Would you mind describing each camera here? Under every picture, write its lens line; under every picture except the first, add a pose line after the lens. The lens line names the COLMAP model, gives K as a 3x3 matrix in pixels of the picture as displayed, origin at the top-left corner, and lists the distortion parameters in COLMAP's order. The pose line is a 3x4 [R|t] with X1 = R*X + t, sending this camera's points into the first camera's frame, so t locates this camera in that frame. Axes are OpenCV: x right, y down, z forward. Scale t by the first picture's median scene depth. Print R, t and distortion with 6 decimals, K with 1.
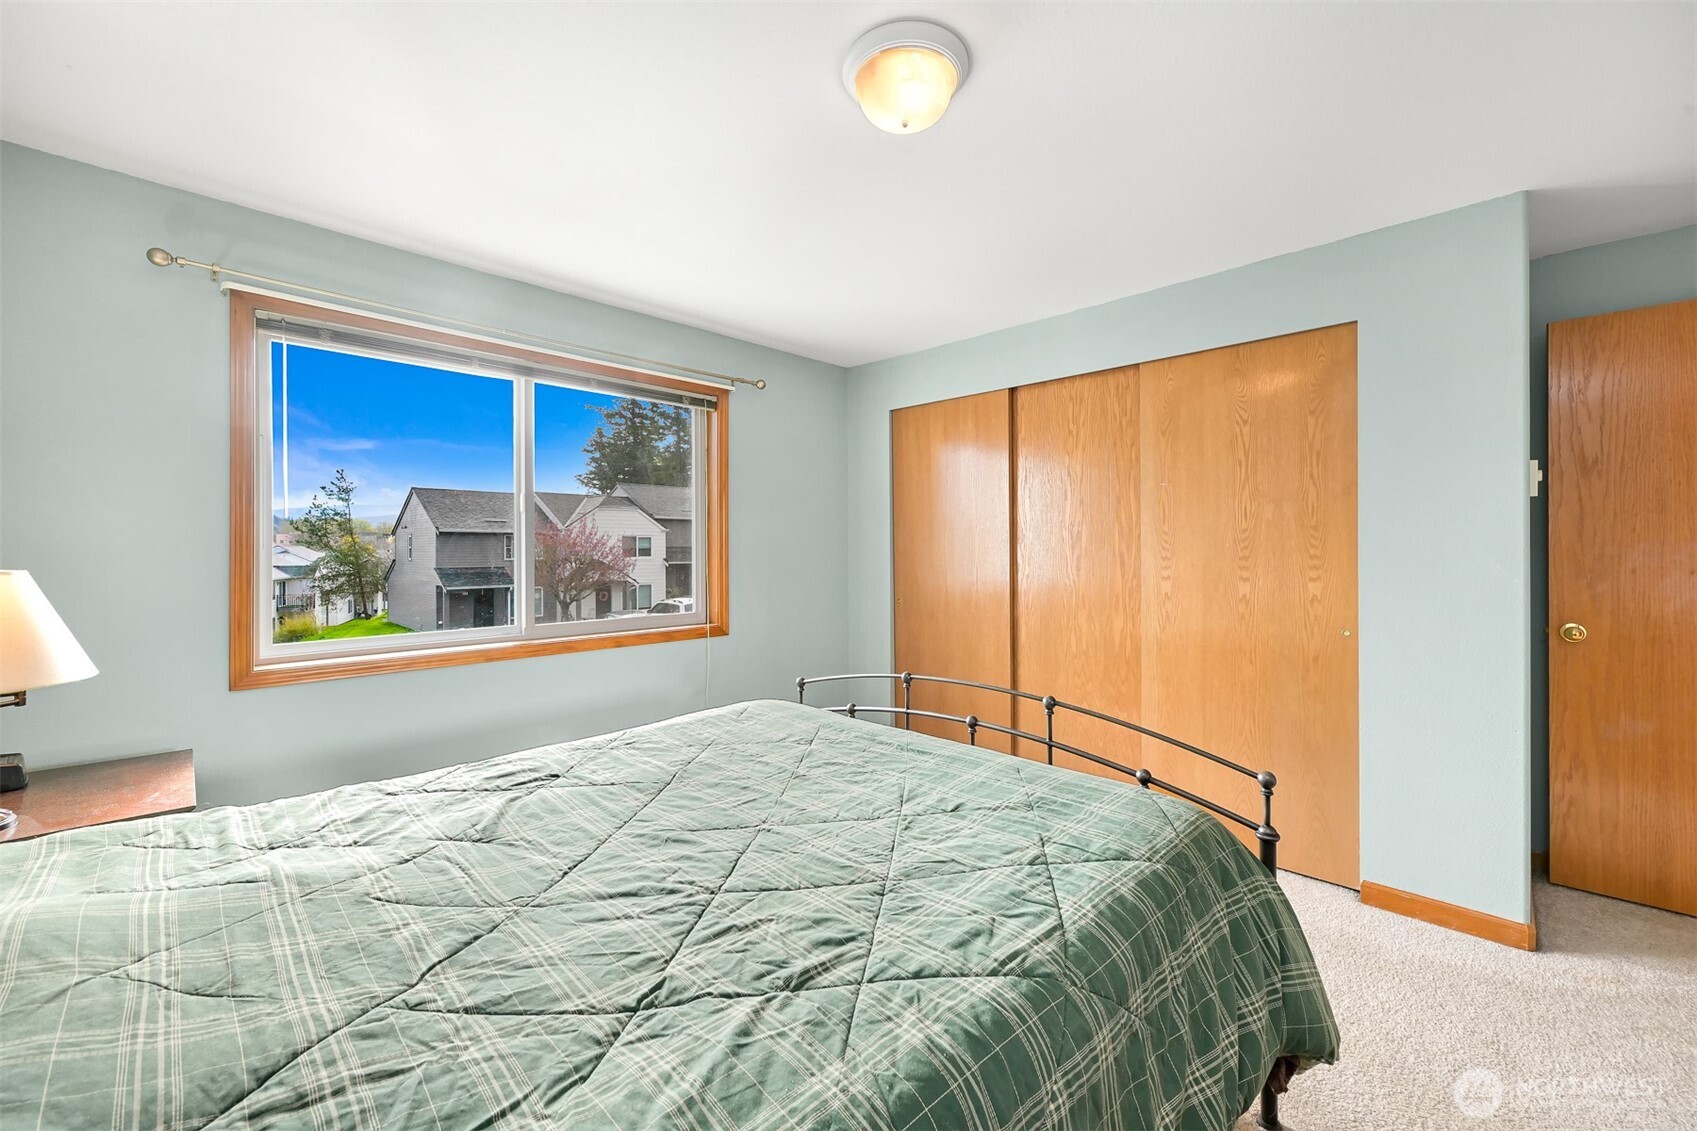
lens RADIAL K [[679.3, 0, 844.7], [0, 679.3, 562.3], [0, 0, 1]] dist [-0.000820, 0.000040]
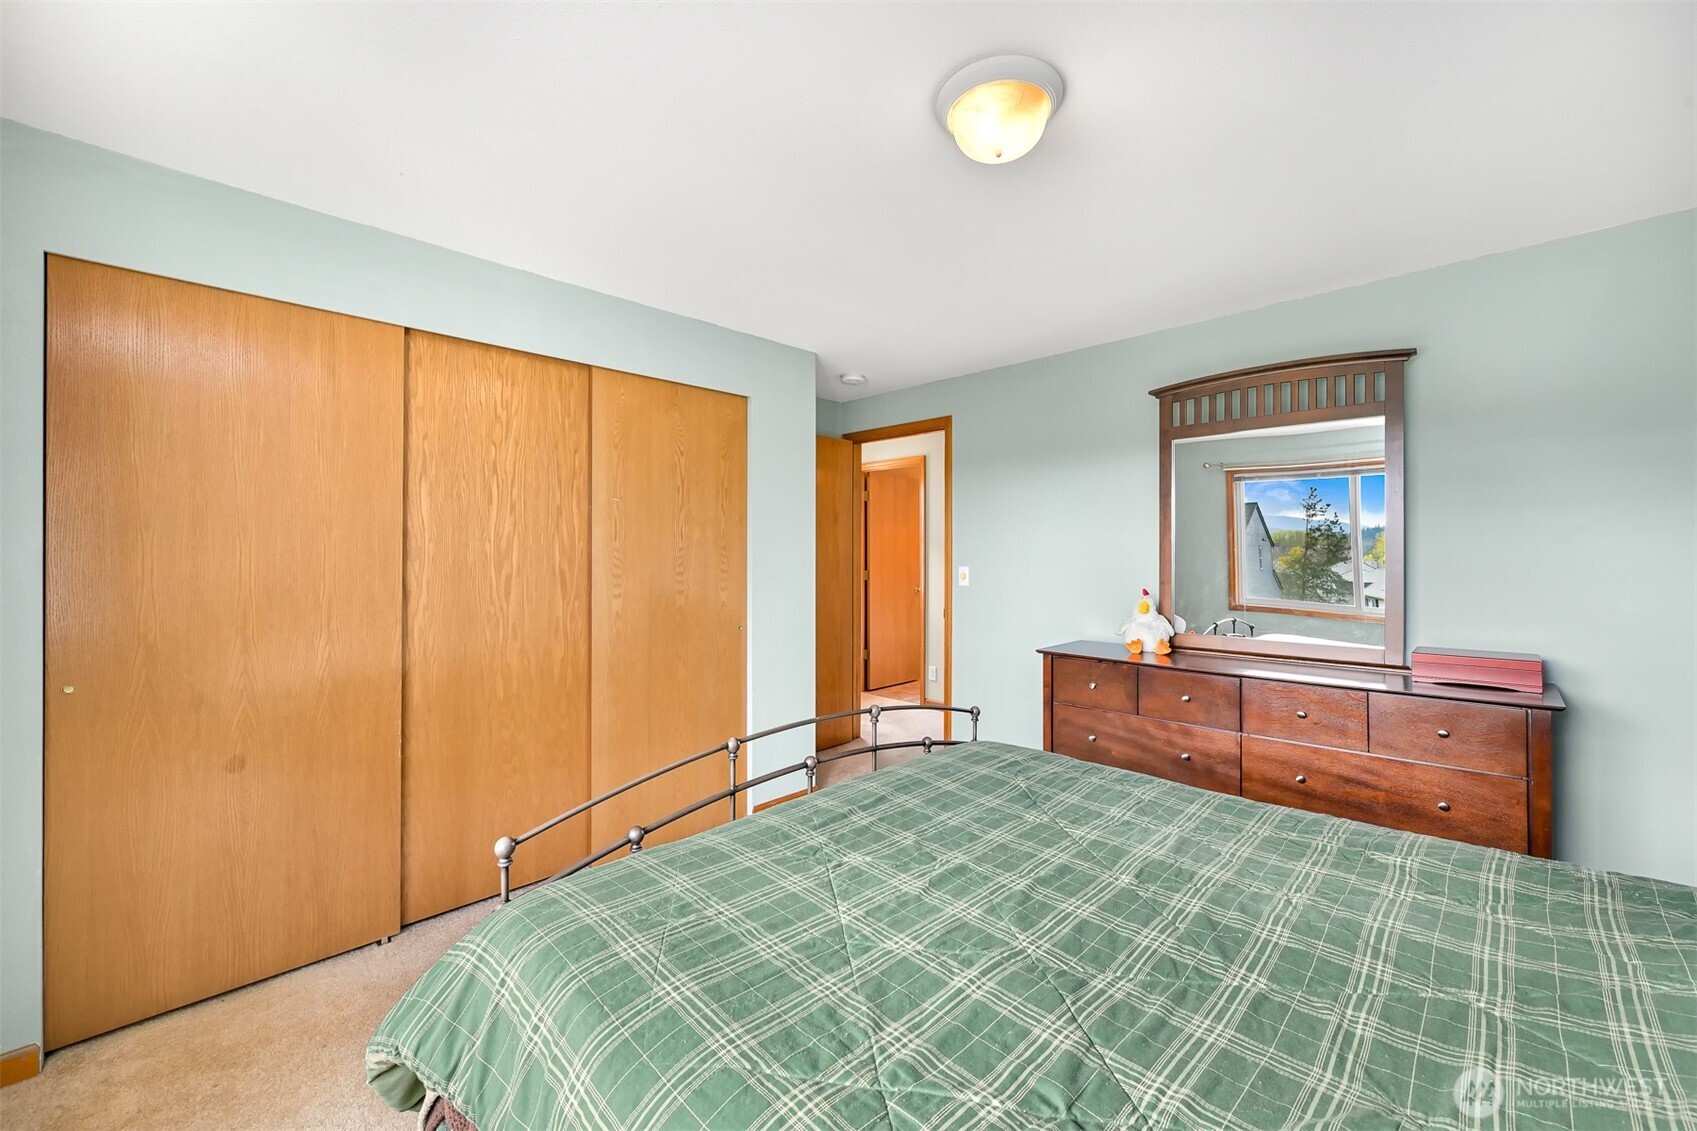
lens RADIAL K [[665.9, 0, 853.5], [0, 665.9, 561.8], [0, 0, 1]] dist [-0.000297, -0.000065]
pose [[0.000142, -0.004284, 0.999991, -0.481682], [0.022328, 0.999742, 0.004280, -0.022192], [-0.999751, 0.022327, 0.000238, 0.658544]]
